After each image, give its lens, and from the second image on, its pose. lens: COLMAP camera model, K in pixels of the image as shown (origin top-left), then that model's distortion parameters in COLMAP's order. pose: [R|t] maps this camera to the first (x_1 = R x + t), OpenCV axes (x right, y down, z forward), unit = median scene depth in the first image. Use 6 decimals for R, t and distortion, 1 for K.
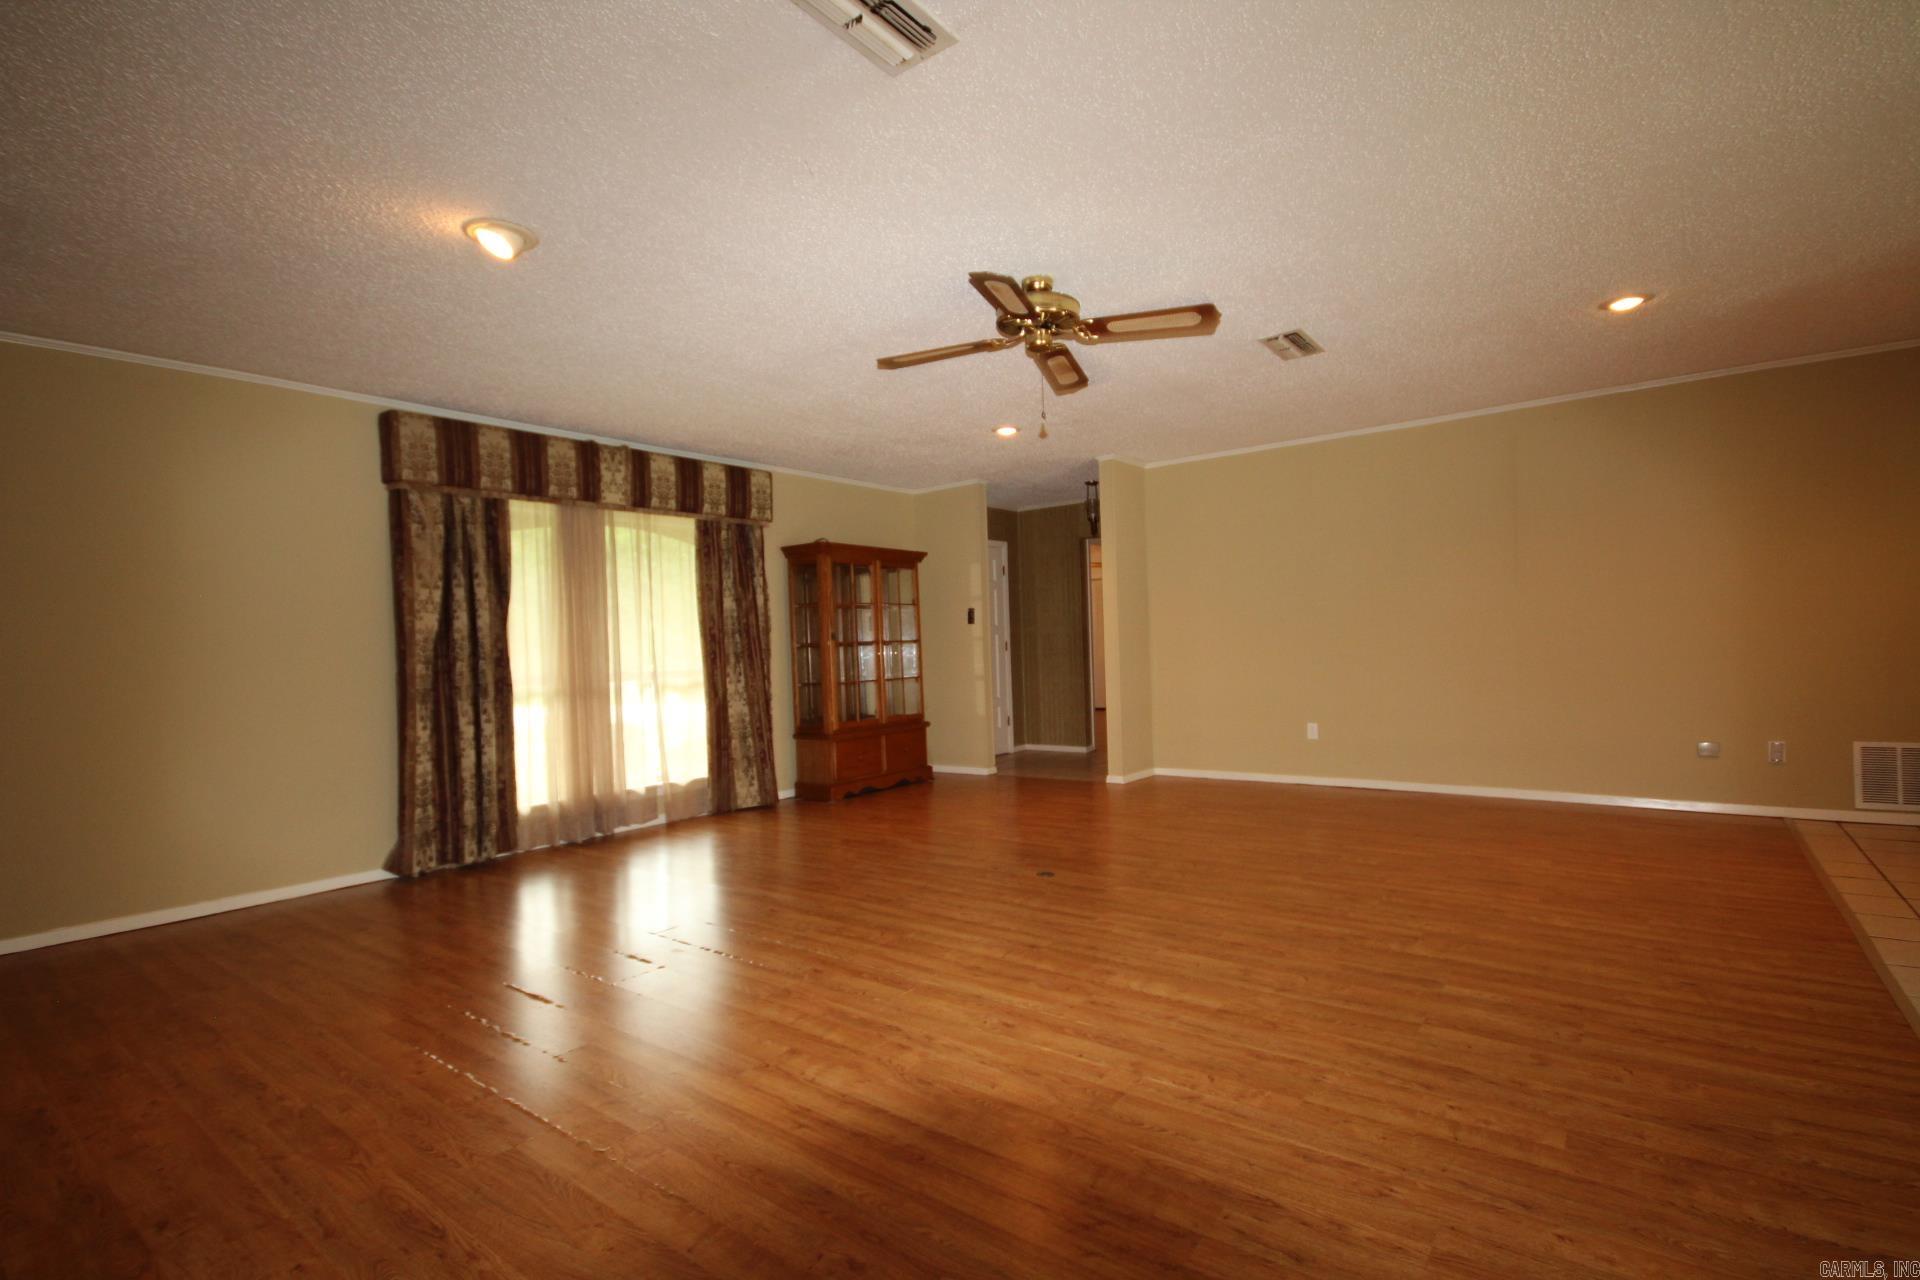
lens RADIAL K [[886.2, 0, 996.9], [0, 886.2, 641.7], [0, 0, 1]] dist [0.002486, 0.000100]
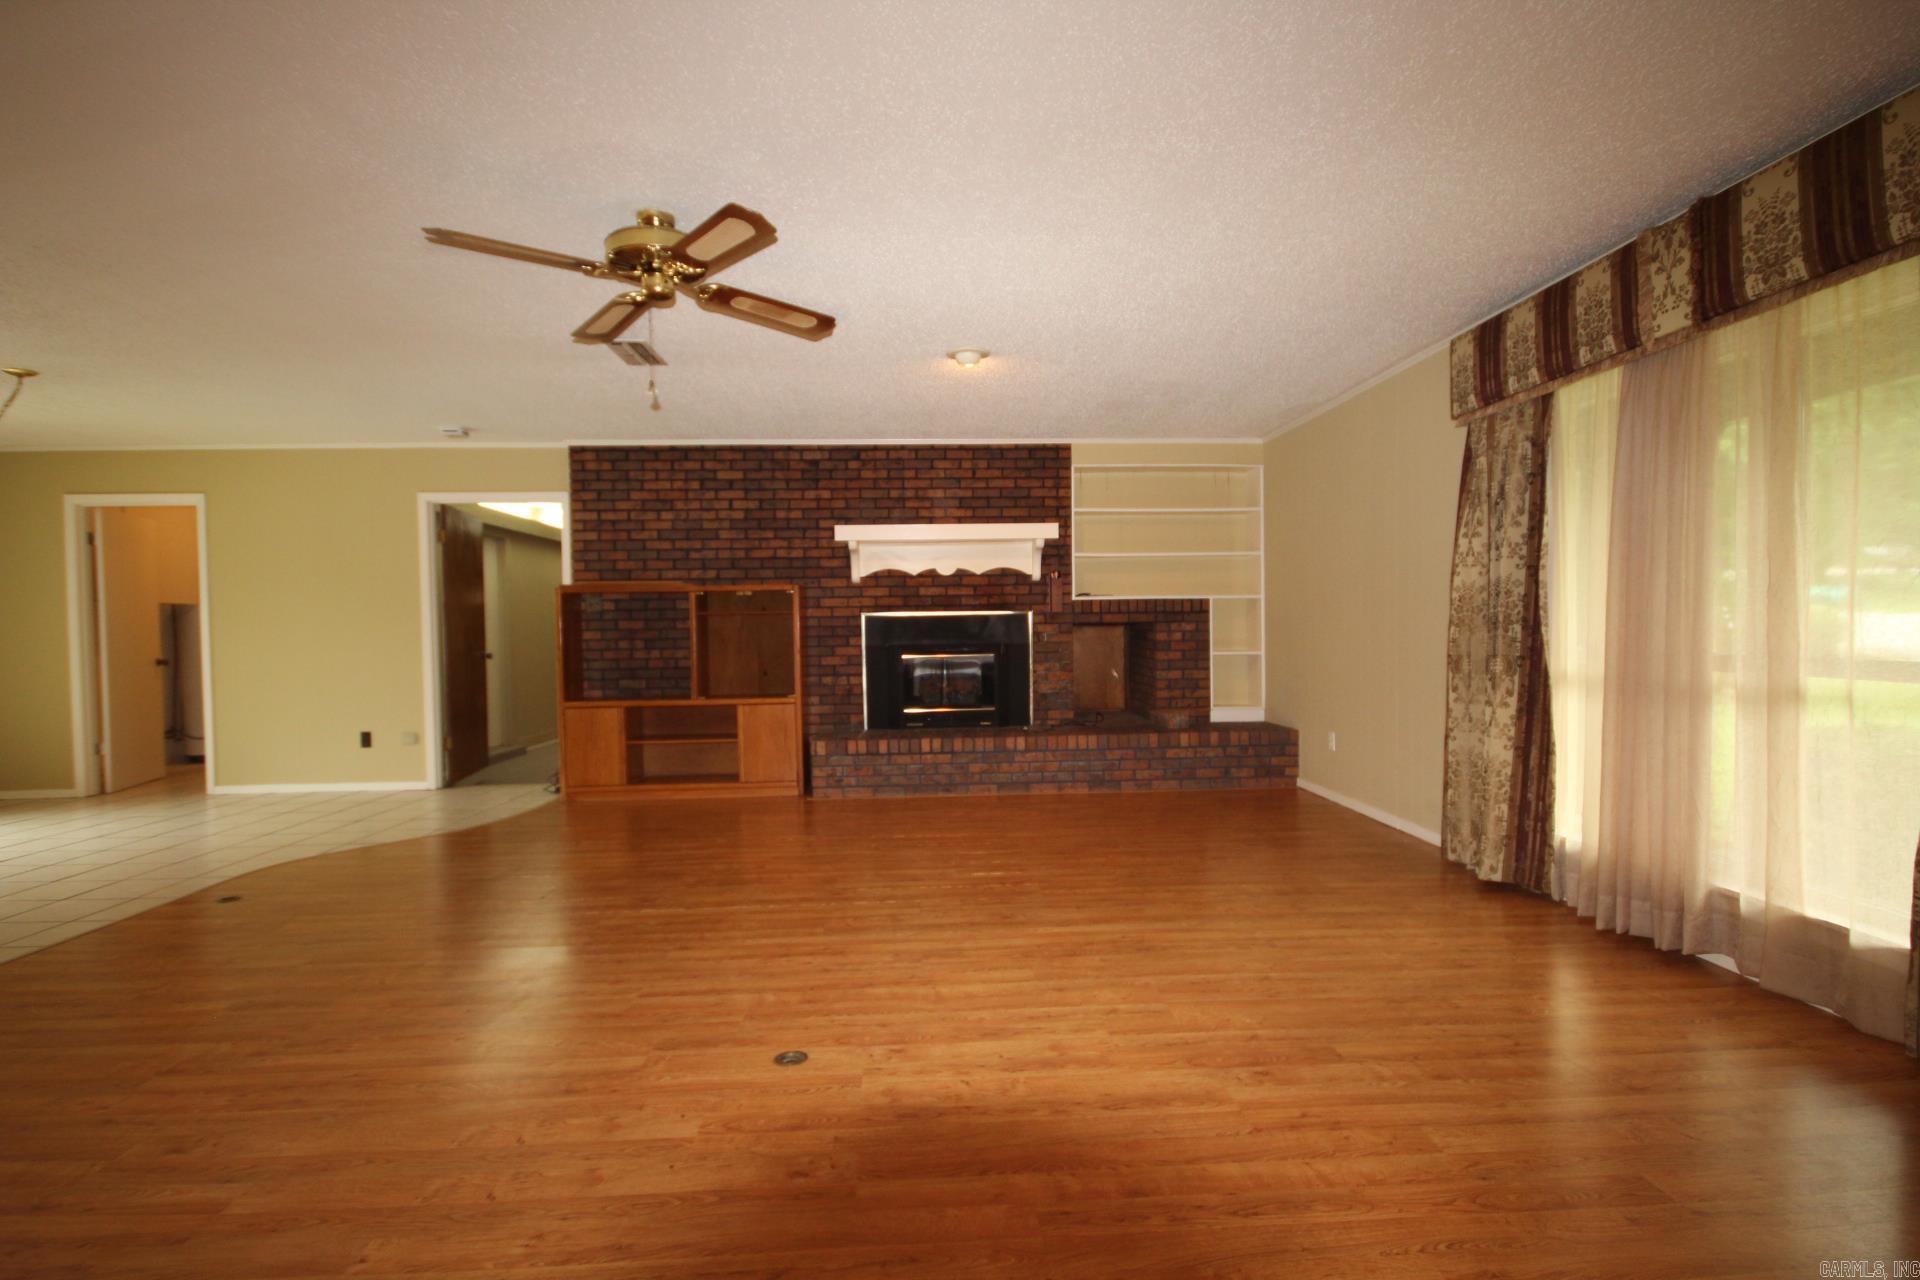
lens RADIAL K [[914.7, 0, 958.7], [0, 914.7, 645.5], [0, 0, 1]] dist [-0.001649, 0.000823]
pose [[-0.781316, 0.057142, -0.621514, 0.271925], [0.040371, 0.998342, 0.041037, -0.011824], [0.622829, 0.006971, -0.782327, 1.308816]]
